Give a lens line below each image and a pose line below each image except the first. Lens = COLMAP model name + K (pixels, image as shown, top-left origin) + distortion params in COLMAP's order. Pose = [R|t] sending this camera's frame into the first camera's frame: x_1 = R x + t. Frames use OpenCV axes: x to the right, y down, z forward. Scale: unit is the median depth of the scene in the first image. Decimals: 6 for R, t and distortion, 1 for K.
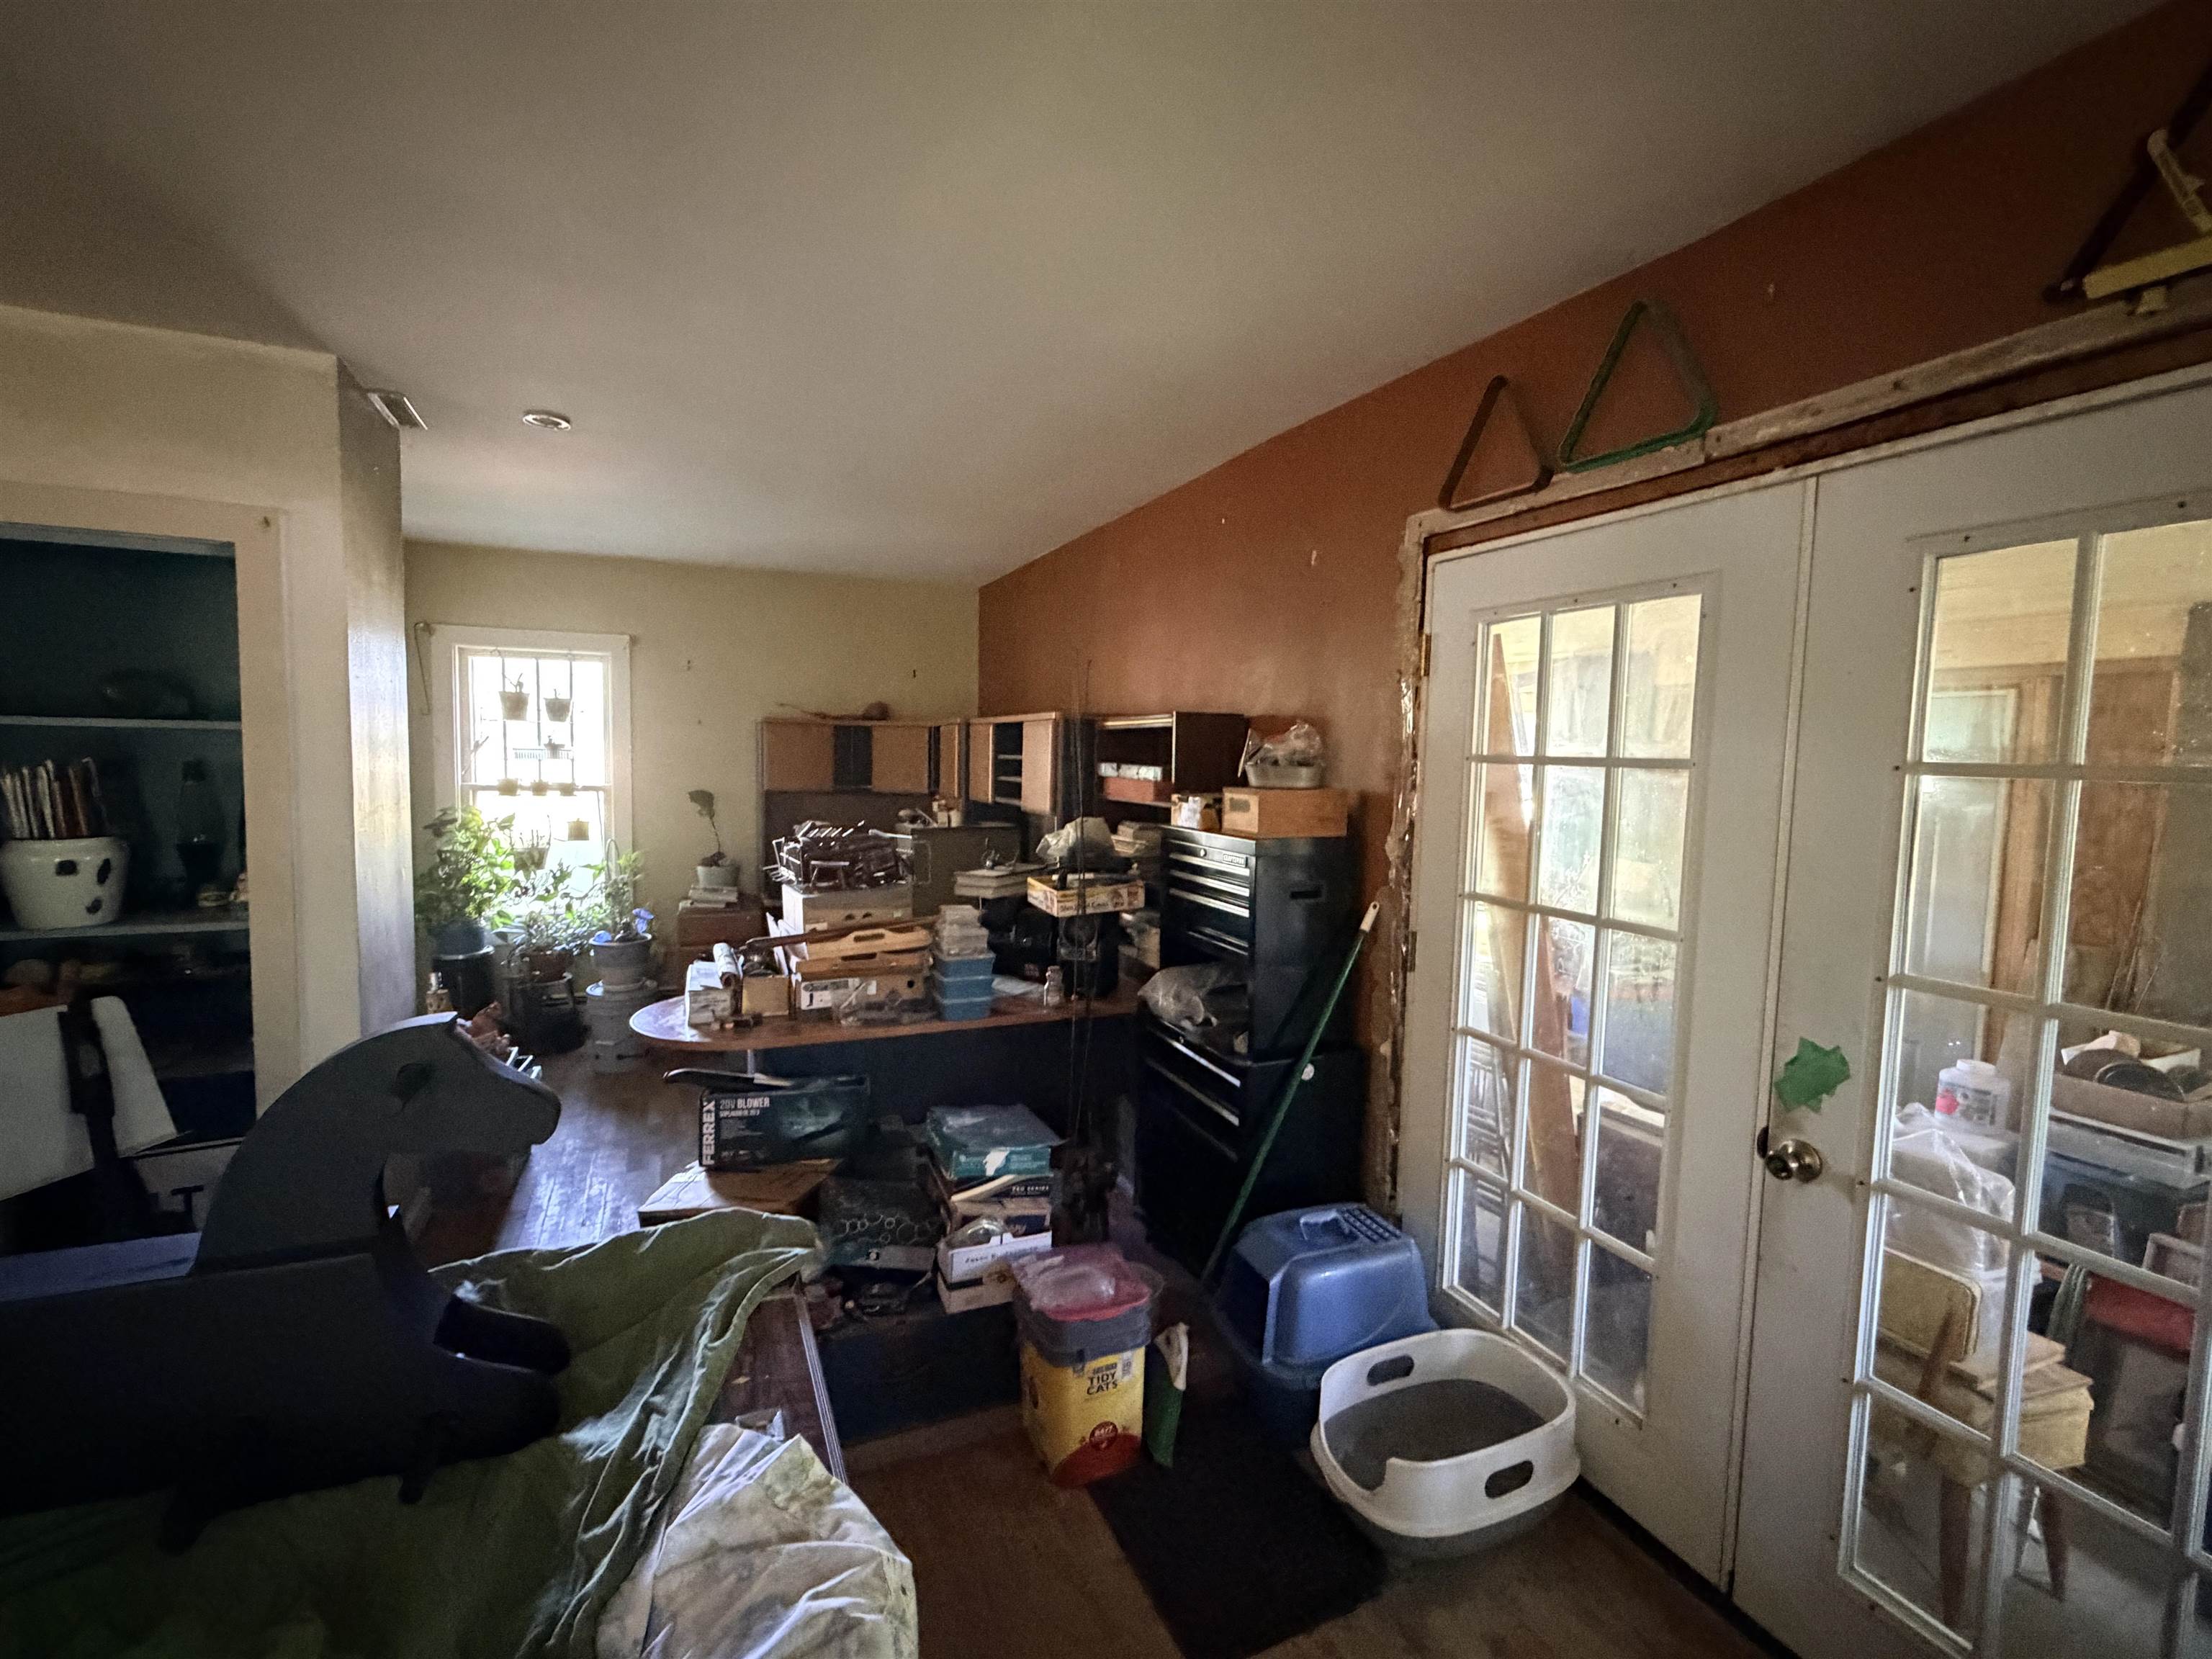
lens RADIAL K [[985.9, 0, 1106.6], [0, 985.9, 830.5], [0, 0, 1]] dist [0.000785, 0.000332]
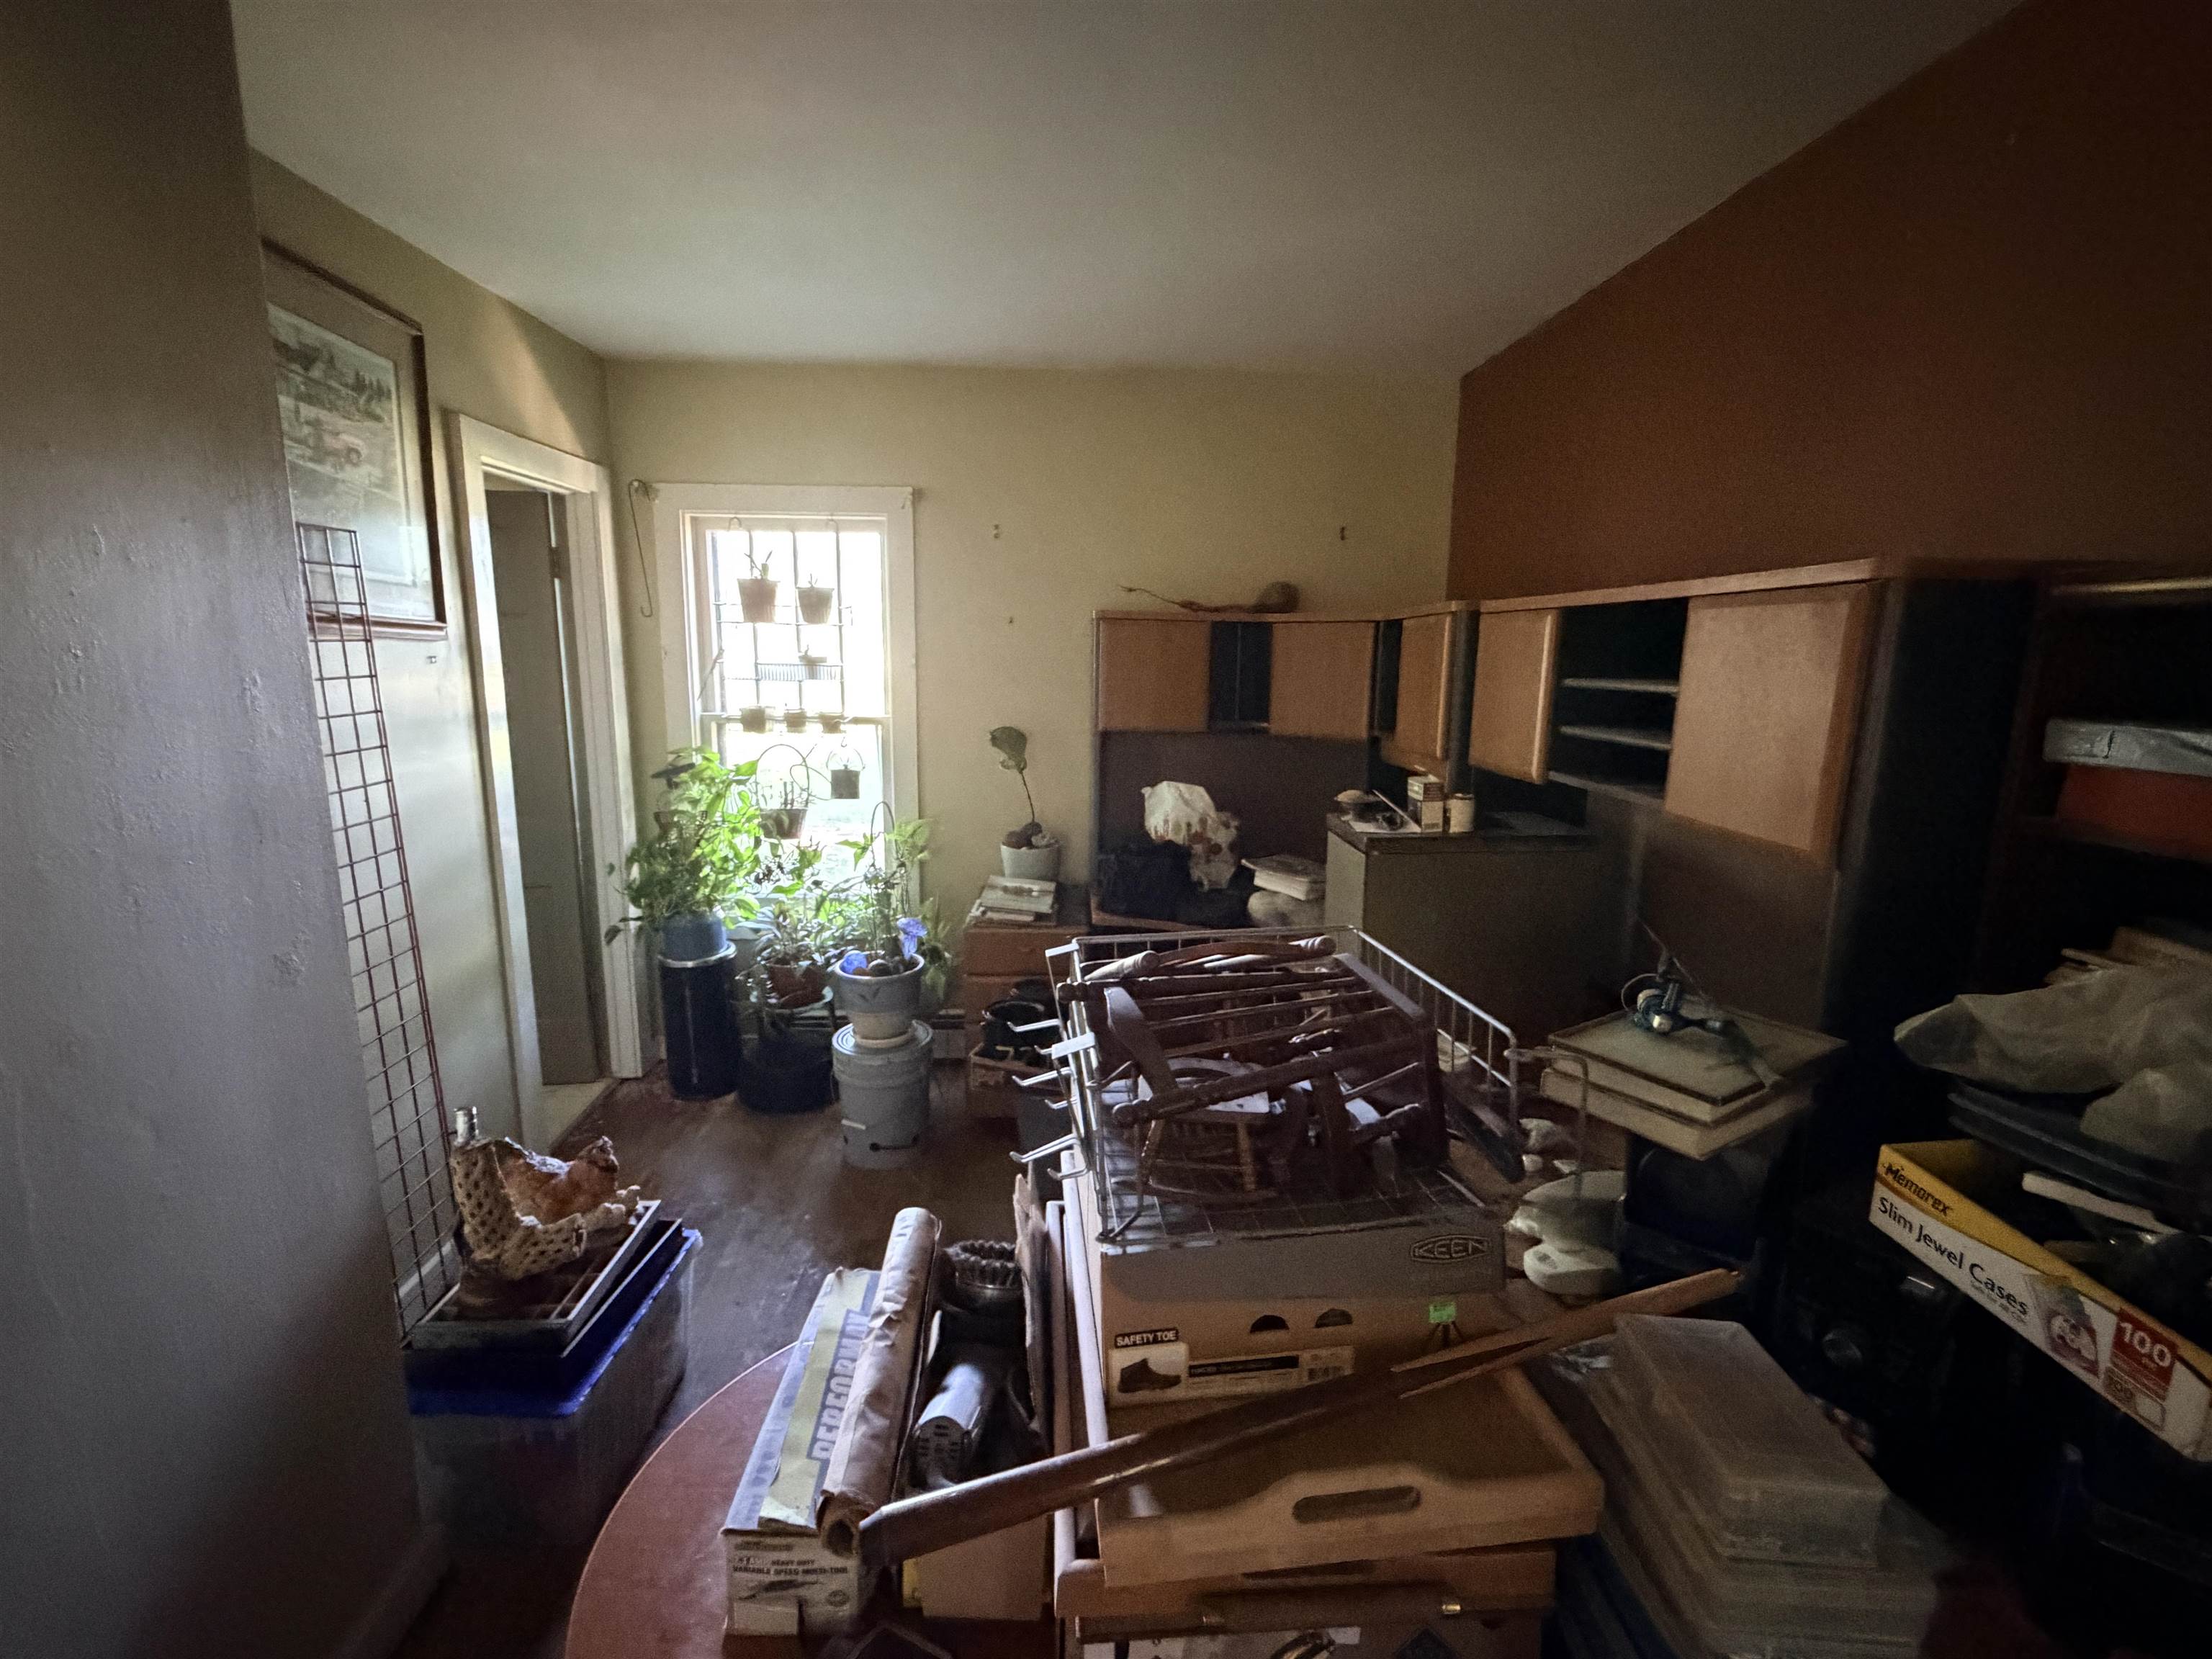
lens RADIAL K [[985.9, 0, 1103.7], [0, 985.9, 828.3], [0, 0, 1]] dist [0.000785, 0.000332]
pose [[0.933408, 0.055982, -0.354424, -0.128506], [-0.021735, 0.994762, 0.099885, -0.043697], [0.358159, -0.085530, 0.929735, 0.445411]]
